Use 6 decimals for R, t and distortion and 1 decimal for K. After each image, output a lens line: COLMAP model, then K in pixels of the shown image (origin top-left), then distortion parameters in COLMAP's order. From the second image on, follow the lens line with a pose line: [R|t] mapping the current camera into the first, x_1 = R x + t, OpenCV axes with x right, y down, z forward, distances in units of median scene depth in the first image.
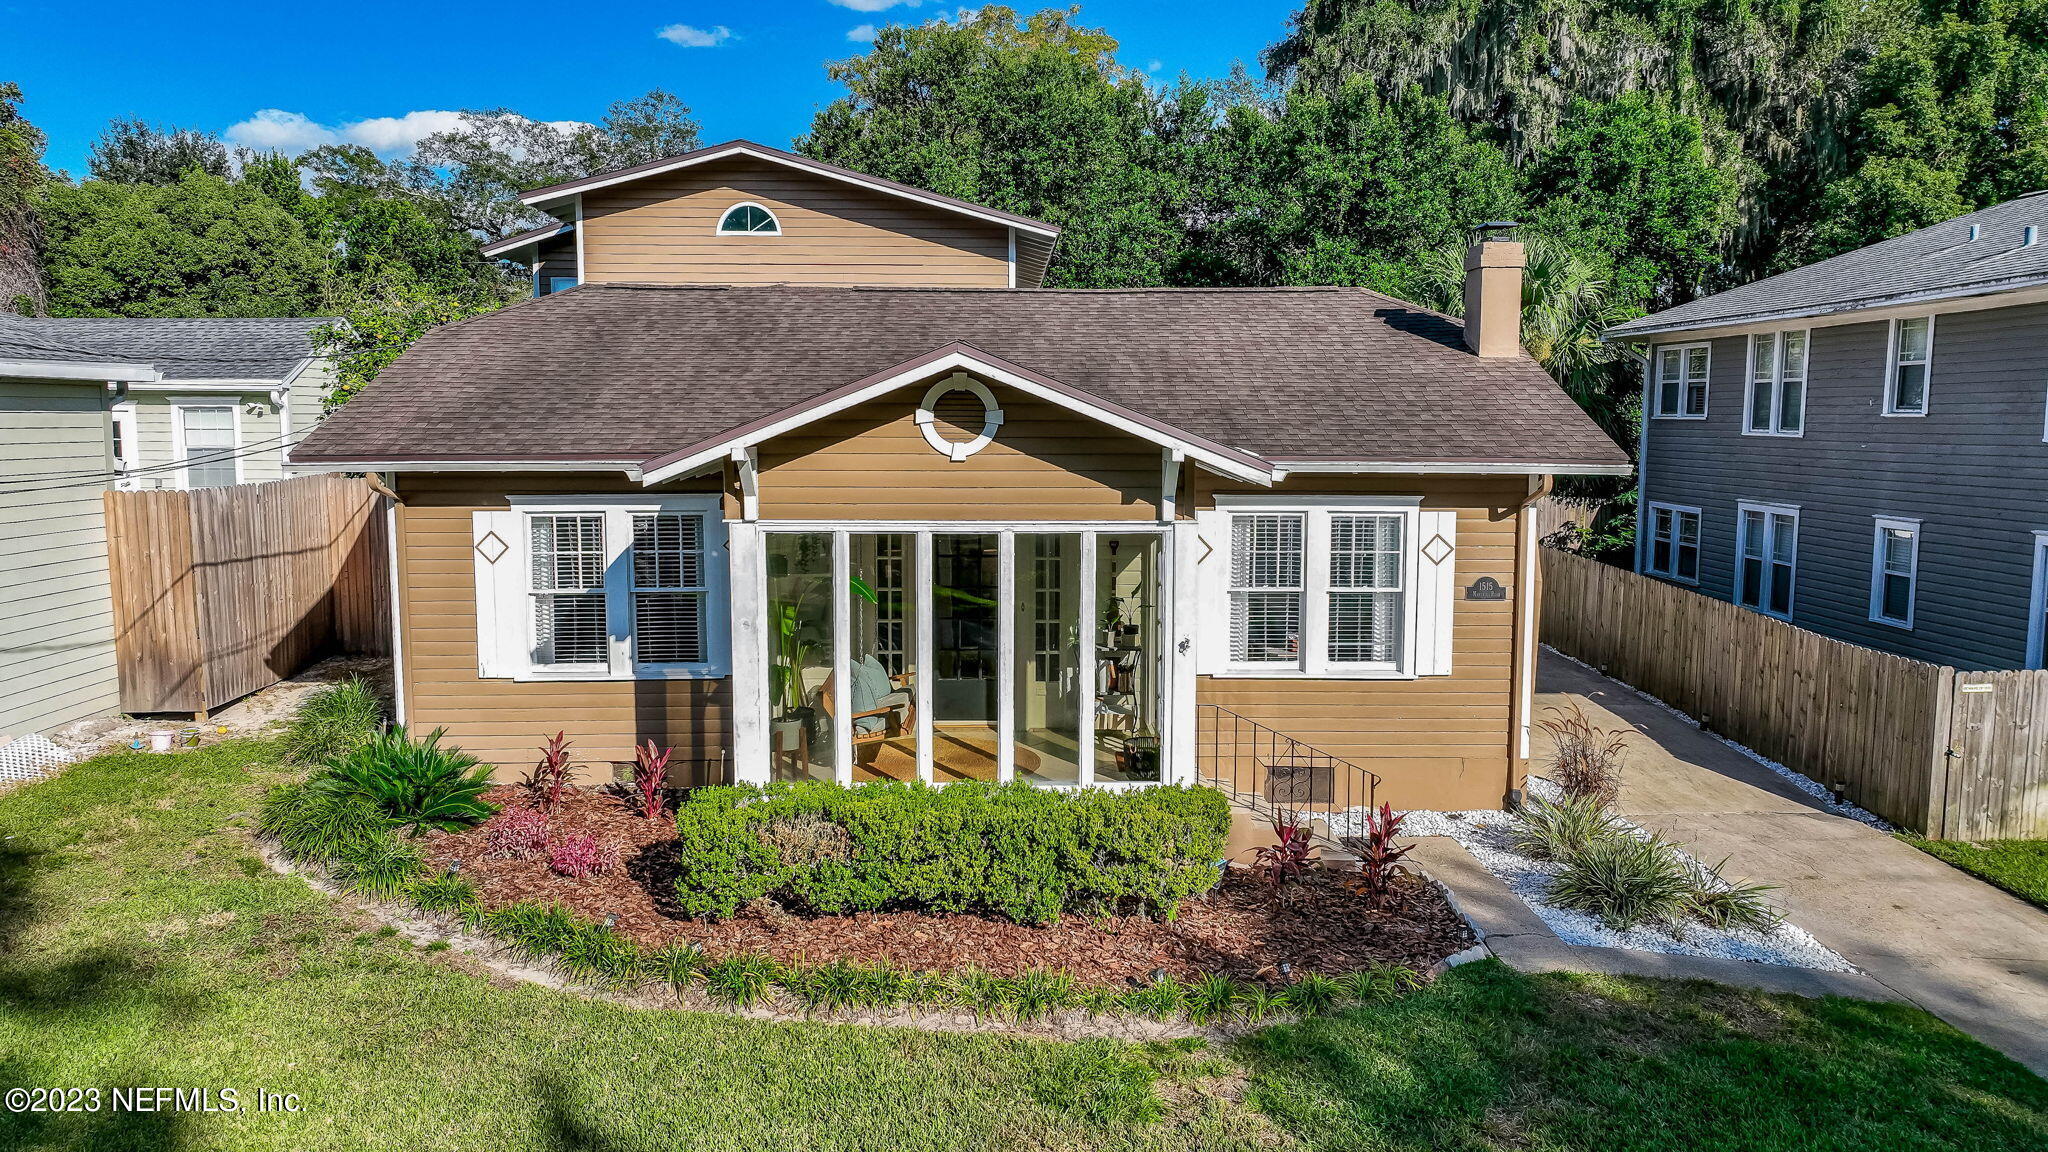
lens RADIAL K [[1450.5, 0, 1026.3], [0, 1450.5, 568.3], [0, 0, 1]] dist [0.006363, 0.001569]
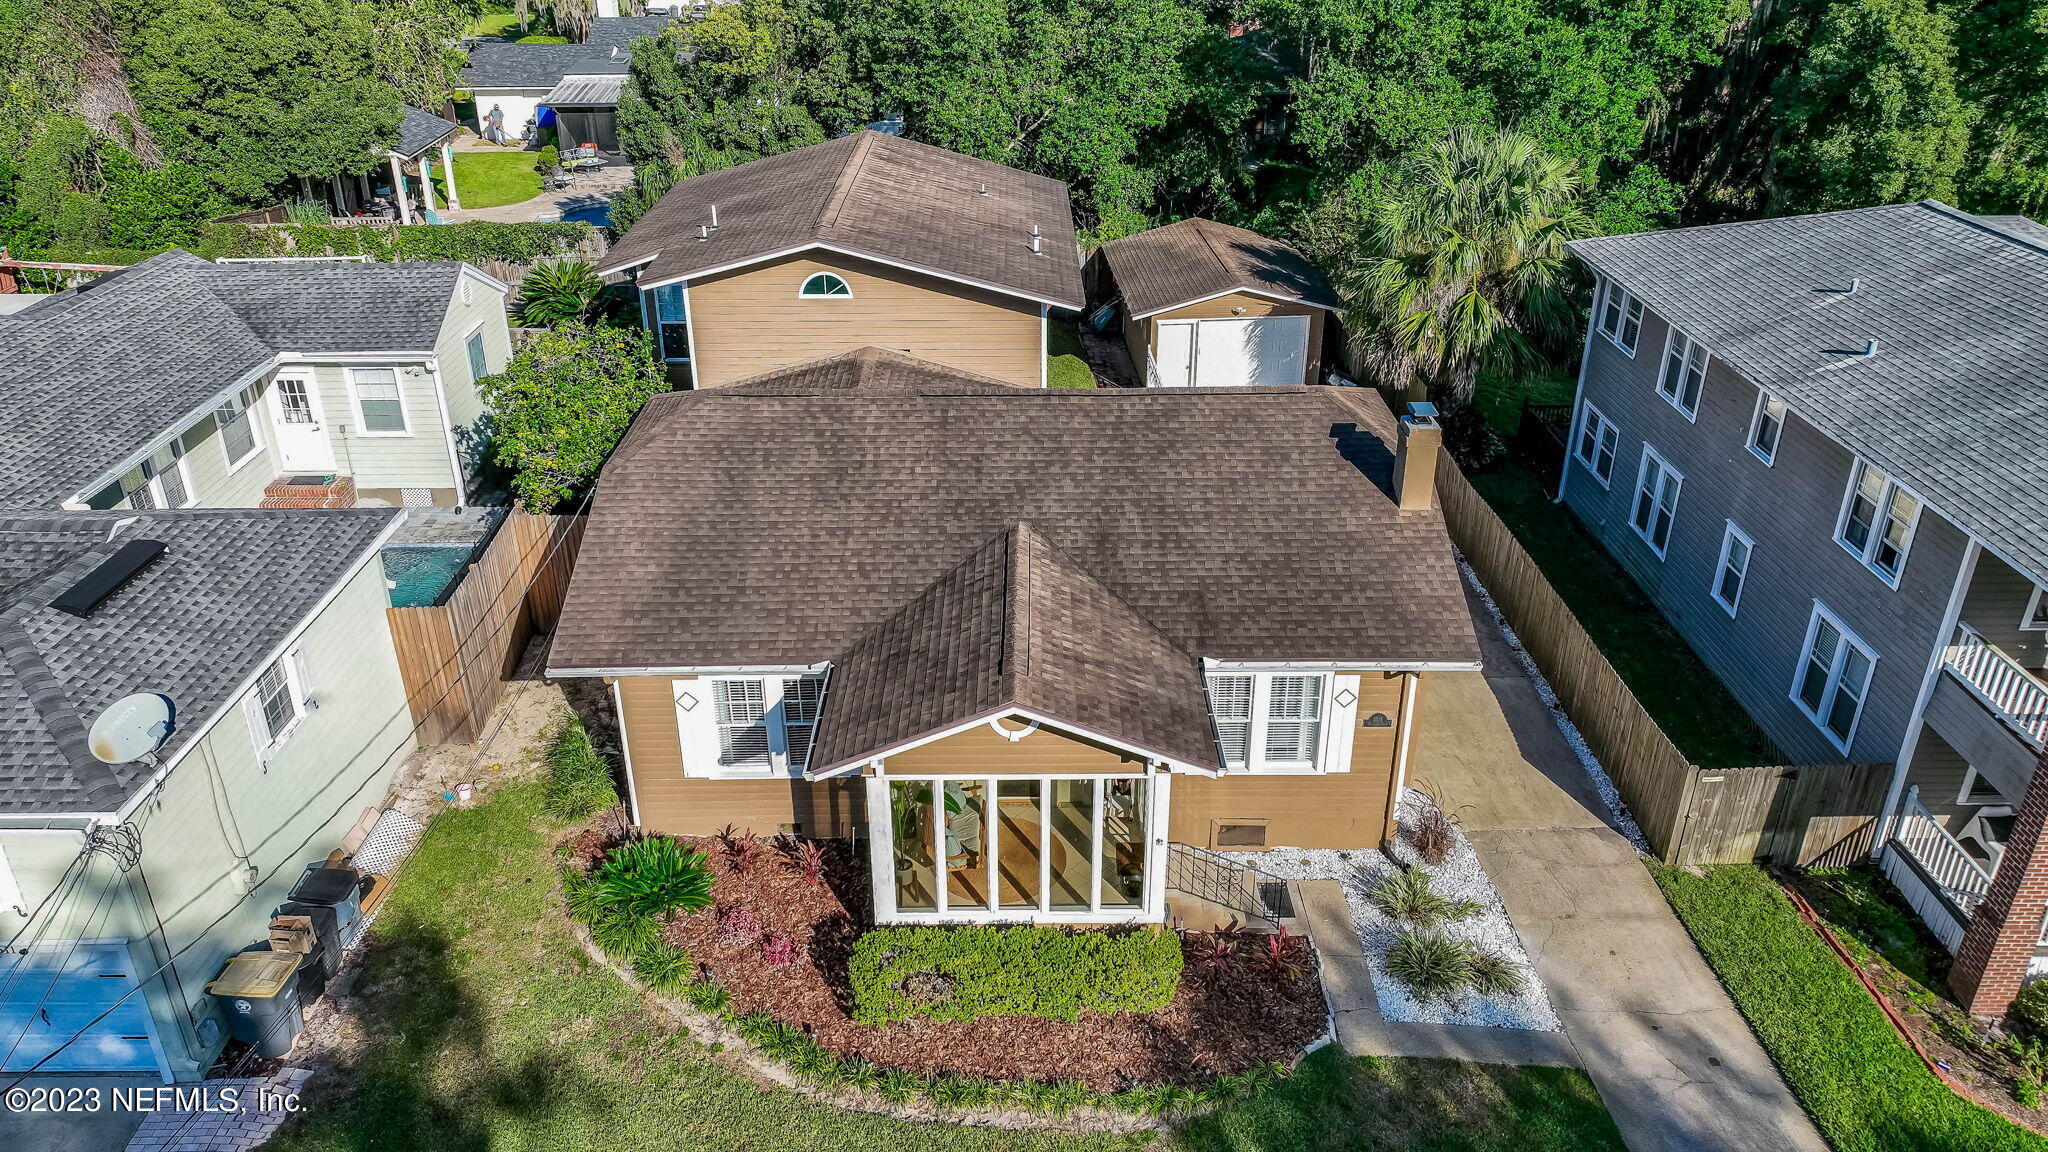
lens RADIAL K [[1450.5, 0, 1028.4], [0, 1450.5, 577.7], [0, 0, 1]] dist [0.006363, 0.001569]
pose [[0.999907, 0.001519, -0.013574, -0.009120], [0.003430, 0.934026, 0.357189, -0.623133], [0.013221, -0.357203, 0.933933, -0.288904]]
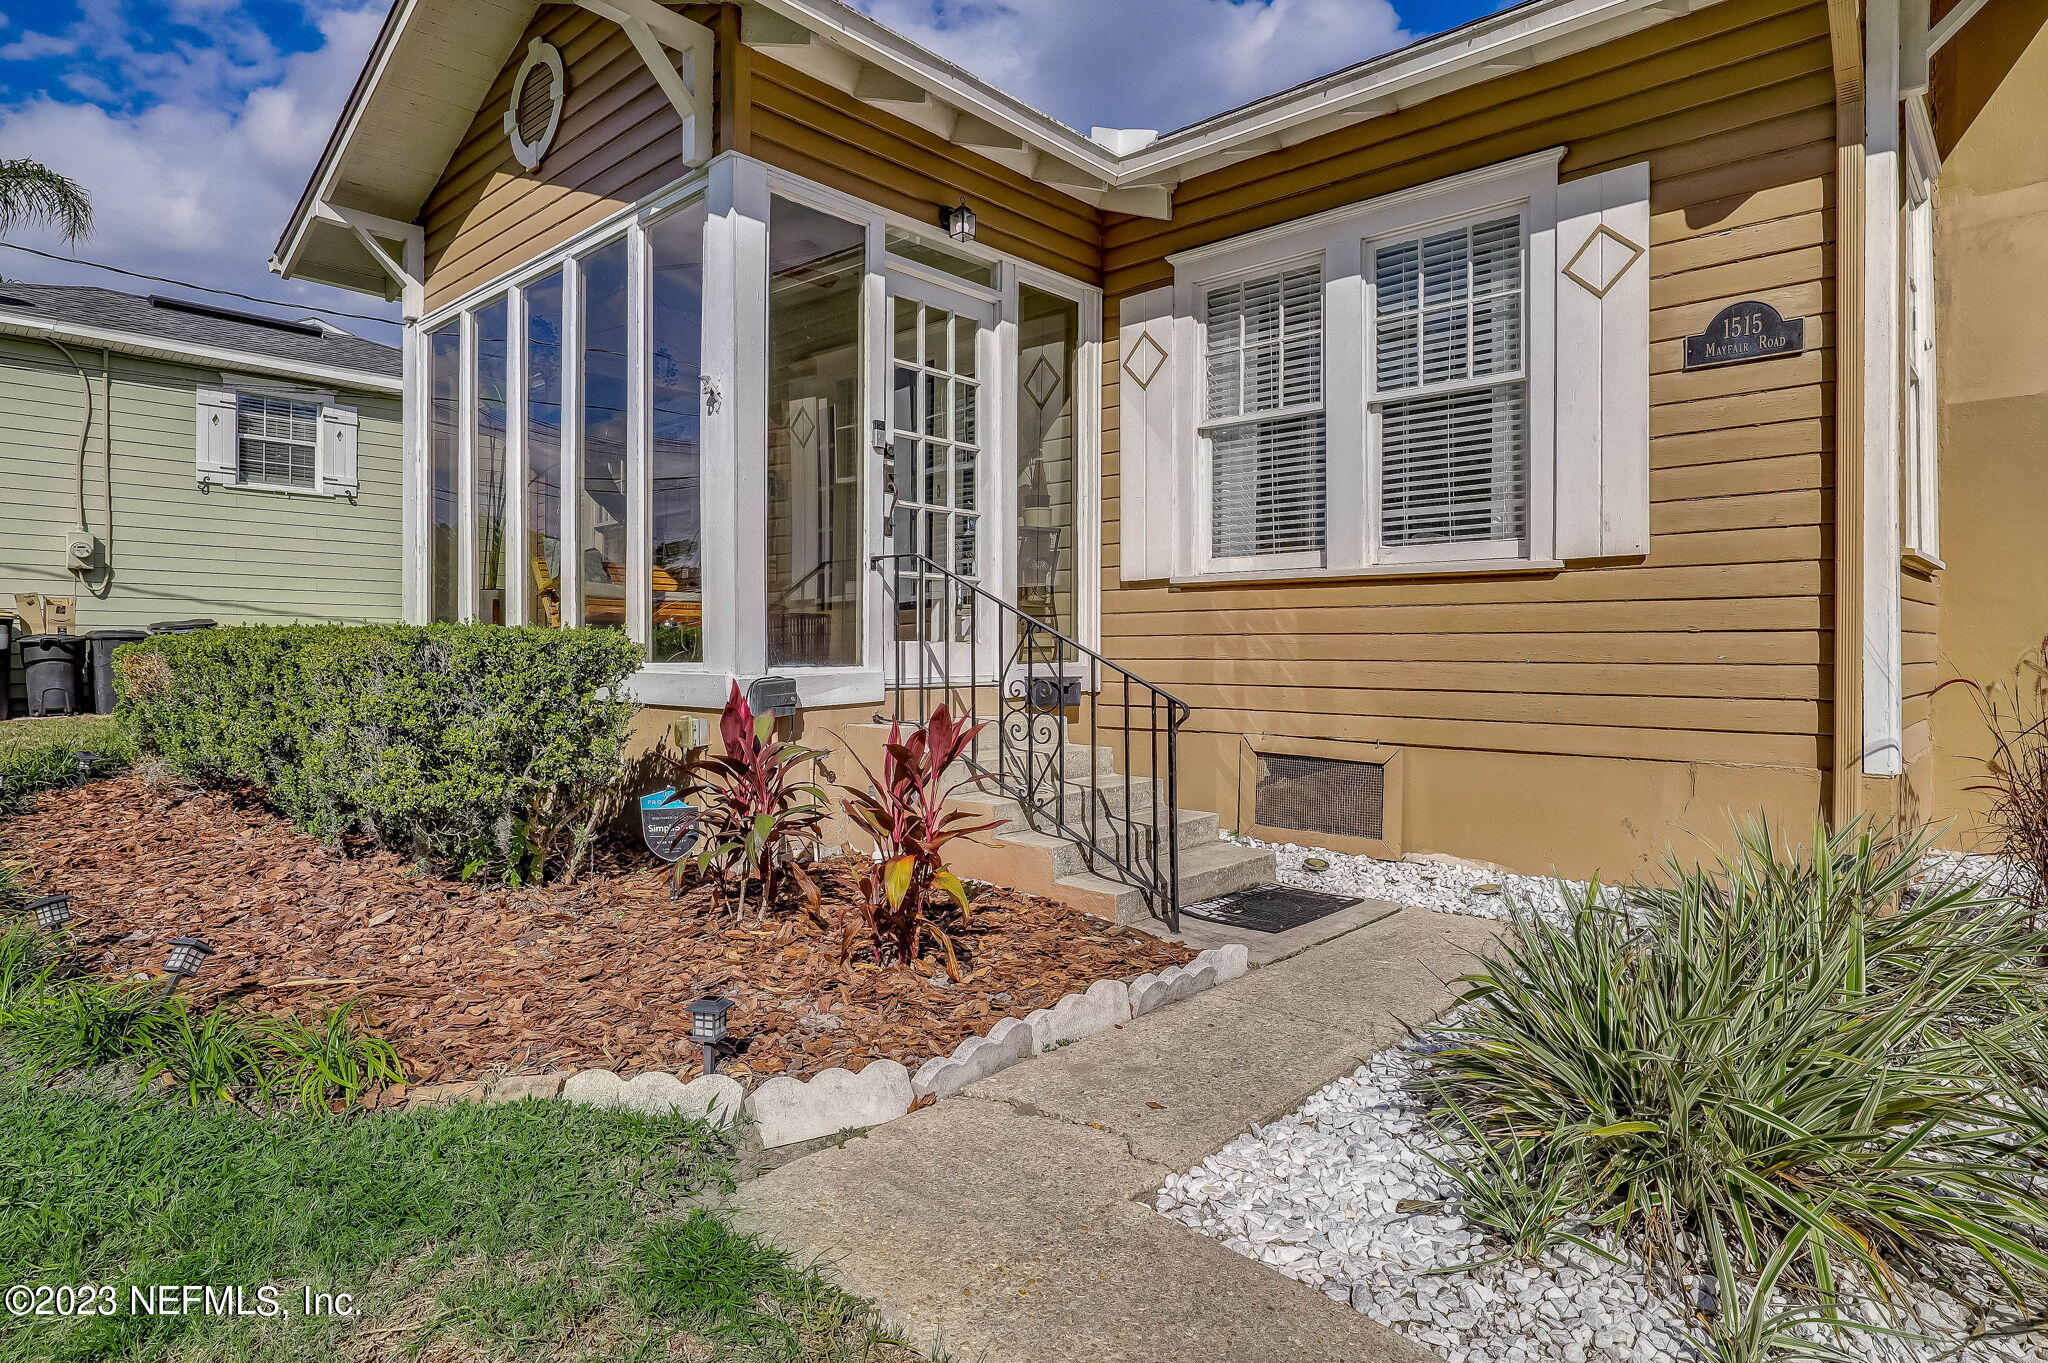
lens RADIAL K [[1133.9, 0, 1018.0], [0, 1133.9, 658.0], [0, 0, 1]] dist [-0.006227, 0.000467]
pose [[0.722588, -0.001067, -0.691278, 0.382977], [-0.072609, 0.994350, -0.077432, 0.139791], [0.687455, 0.106144, 0.718428, 0.642281]]
